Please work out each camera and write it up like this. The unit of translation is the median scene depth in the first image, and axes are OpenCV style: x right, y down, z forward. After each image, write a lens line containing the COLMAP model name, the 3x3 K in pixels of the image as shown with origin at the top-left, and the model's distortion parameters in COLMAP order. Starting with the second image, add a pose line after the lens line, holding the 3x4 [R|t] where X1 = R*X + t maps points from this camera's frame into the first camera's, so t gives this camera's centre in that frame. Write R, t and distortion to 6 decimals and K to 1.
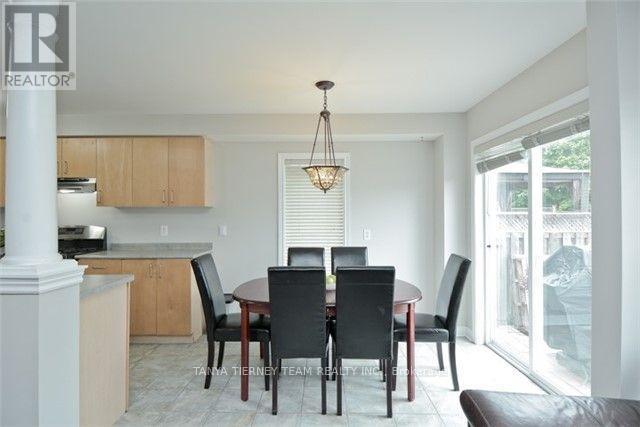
lens RADIAL K [[311.4, 0, 320.0], [0, 311.4, 213.5], [0, 0, 1]] dist [-0.001684, -0.000360]
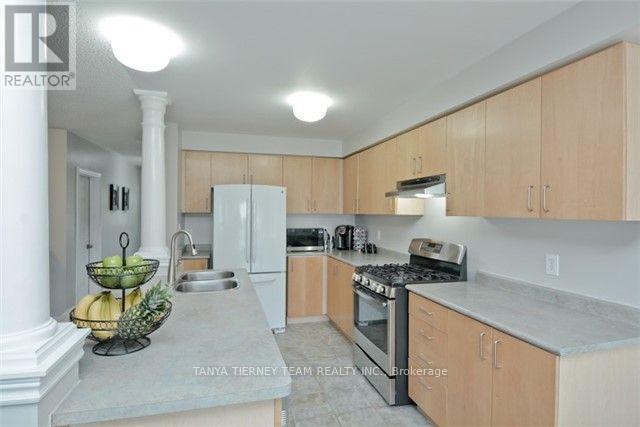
lens RADIAL K [[352.5, 0, 320.0], [0, 352.5, 213.5], [0, 0, 1]] dist [0.059477, -0.000013]
pose [[0.256921, 0.011803, -0.966360, -0.034138], [-0.001619, 0.999929, 0.011782, -0.035819], [0.966431, -0.001463, 0.256922, 0.515322]]
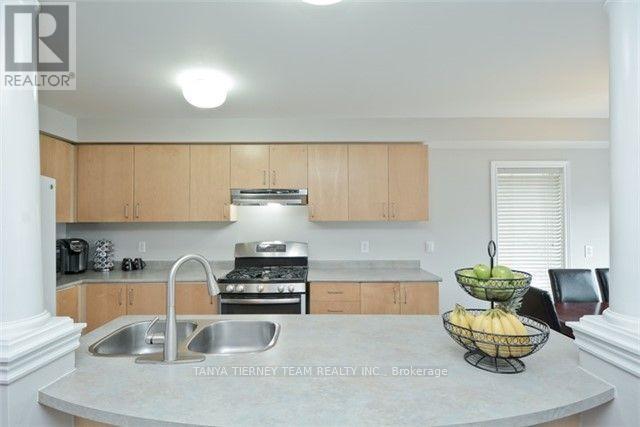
lens RADIAL K [[311.4, 0, 320.0], [0, 311.4, 213.5], [0, 0, 1]] dist [-0.001684, -0.000360]
pose [[0.999939, -0.000012, 0.011012, -0.678427], [0.000051, 0.999994, -0.003521, -0.040398], [-0.011012, 0.003521, 0.999933, 0.105113]]
